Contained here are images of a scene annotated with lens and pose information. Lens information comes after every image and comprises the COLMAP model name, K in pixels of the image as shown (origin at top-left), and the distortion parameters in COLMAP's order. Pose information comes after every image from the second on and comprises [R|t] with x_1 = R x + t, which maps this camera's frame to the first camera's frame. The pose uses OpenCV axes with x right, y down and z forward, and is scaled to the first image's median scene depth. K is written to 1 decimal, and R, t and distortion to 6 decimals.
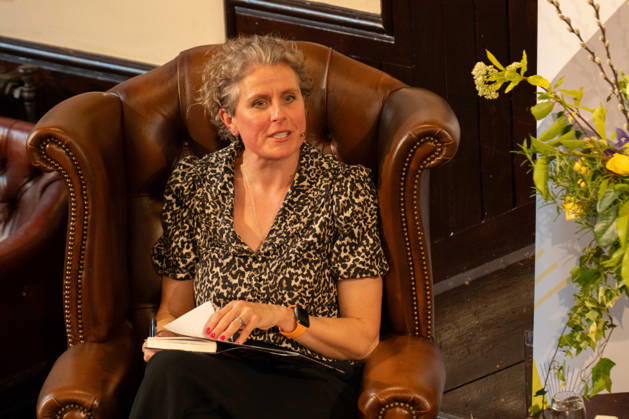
lens RADIAL K [[3998.0, 0, 314.5], [0, 3998.0, 209.5], [0, 0, 1]] dist [0.039515, 17.314649]
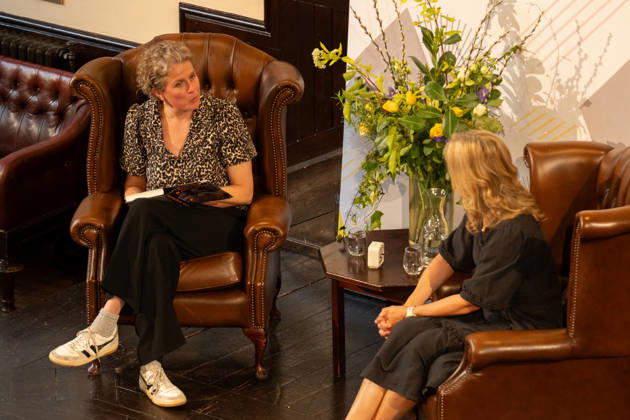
lens RADIAL K [[4004.3, 0, 315.0], [0, 4004.3, 210.0], [0, 0, 1]] dist [0.039515, 17.314649]
pose [[0.998812, 0.034633, 0.034288, -0.020070], [-0.034804, 0.999385, 0.004393, 0.029648], [-0.034115, -0.005581, 0.999402, -0.849496]]
